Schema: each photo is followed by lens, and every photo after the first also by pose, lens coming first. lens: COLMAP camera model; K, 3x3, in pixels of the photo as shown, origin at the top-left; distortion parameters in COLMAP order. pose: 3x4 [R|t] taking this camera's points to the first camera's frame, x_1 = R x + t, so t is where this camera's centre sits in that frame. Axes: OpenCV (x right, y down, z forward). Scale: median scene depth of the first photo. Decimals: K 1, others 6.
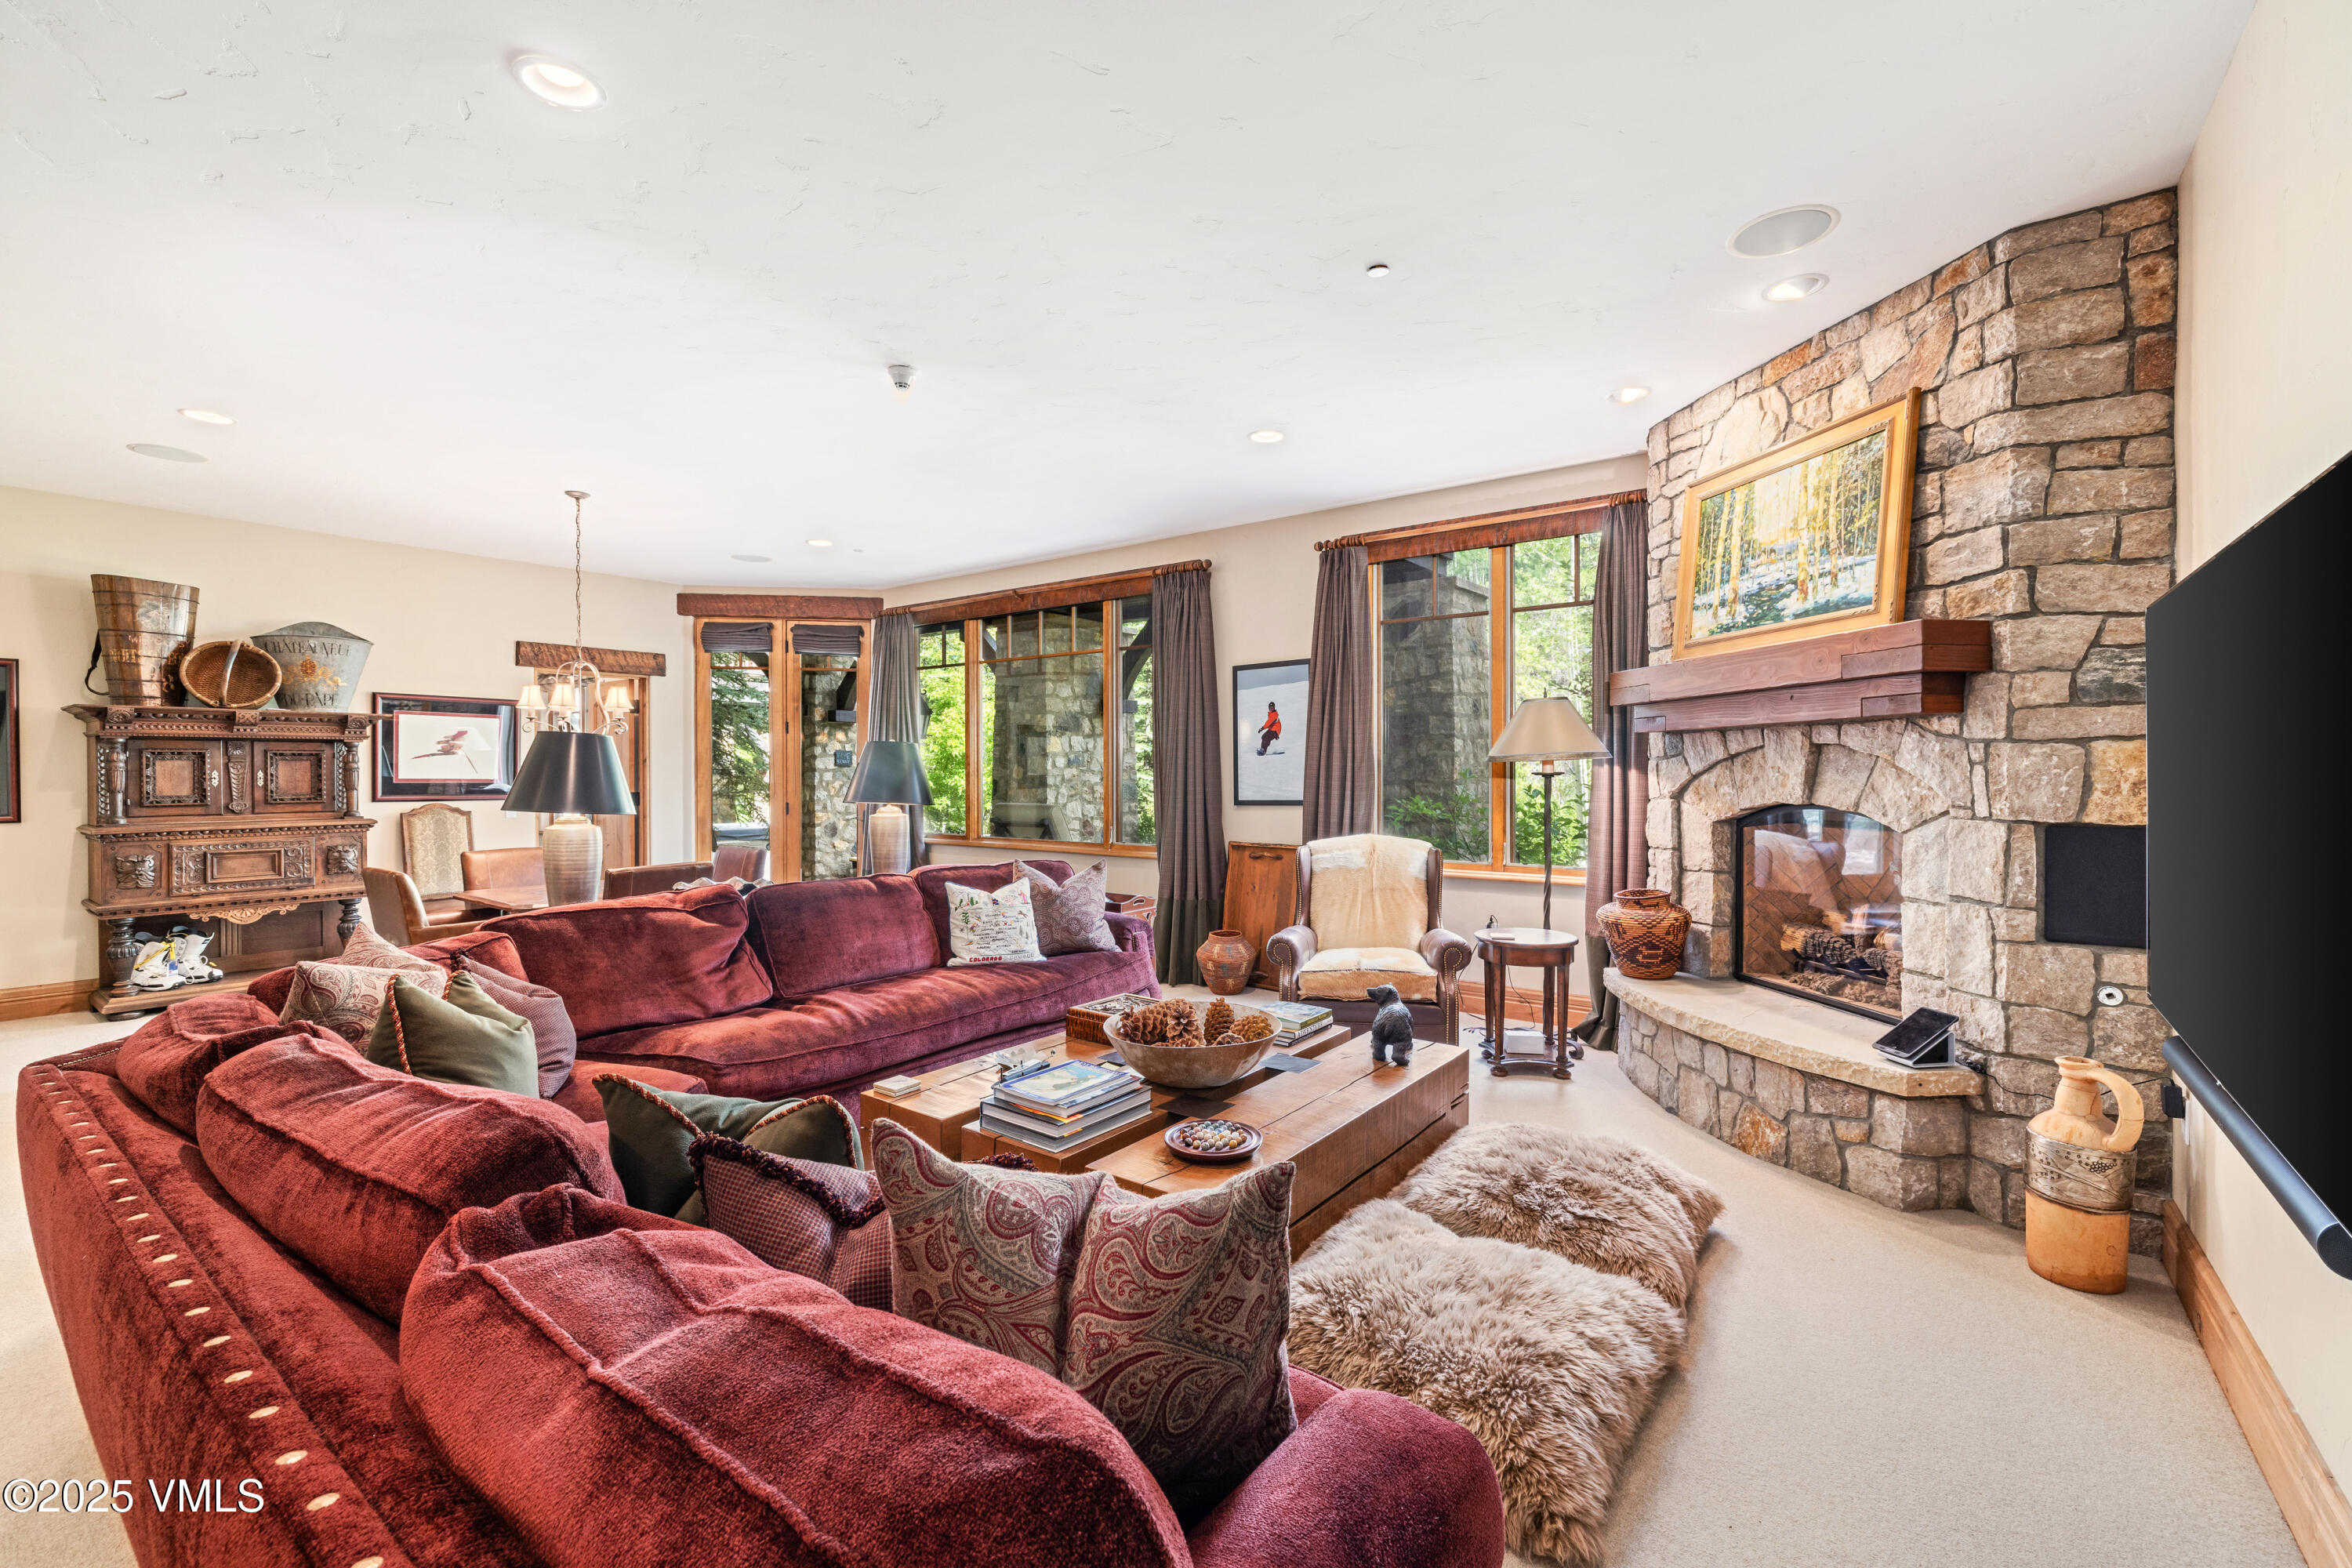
lens RADIAL K [[1001.7, 0, 1220.6], [0, 1001.7, 778.9], [0, 0, 1]] dist [0.000201, 0.000148]
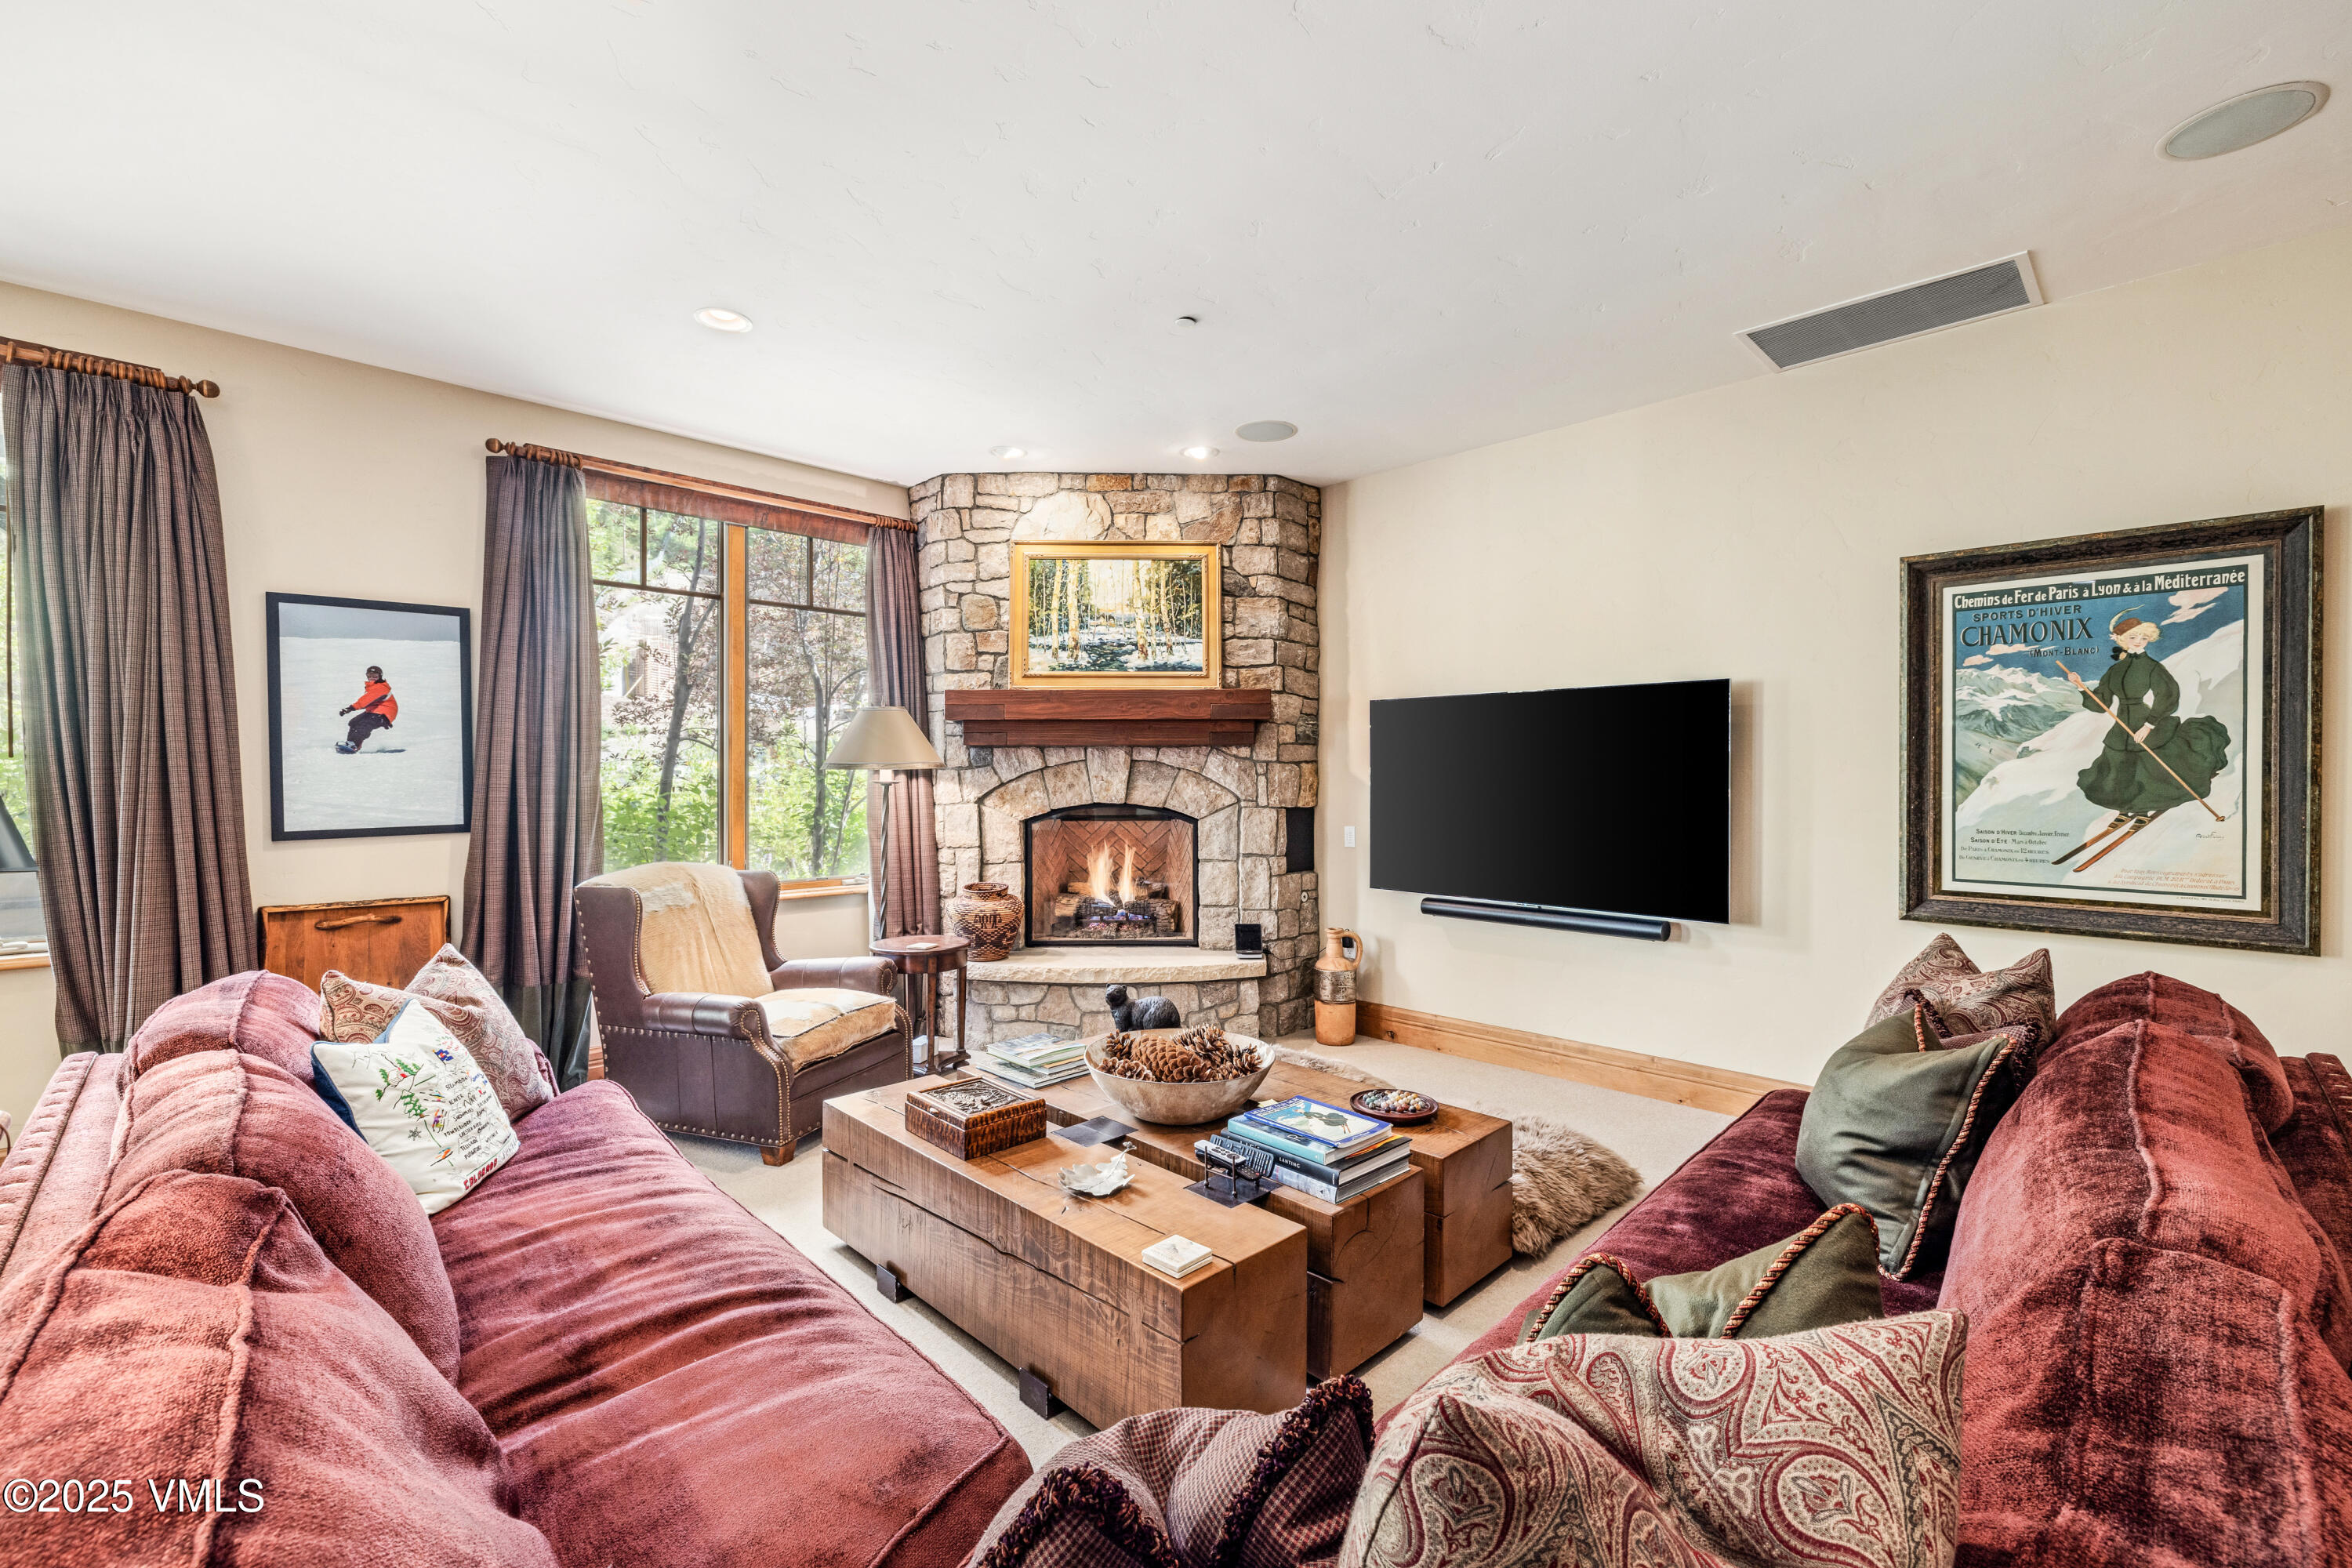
lens RADIAL K [[977.7, 0, 1187.3], [0, 977.7, 779.2], [0, 0, 1]] dist [-0.000952, 0.000042]
pose [[0.164395, 0.000245, 0.986395, -0.765133], [0.008706, 0.999961, -0.001699, -0.005117], [-0.986356, 0.008866, 0.164386, 0.705772]]
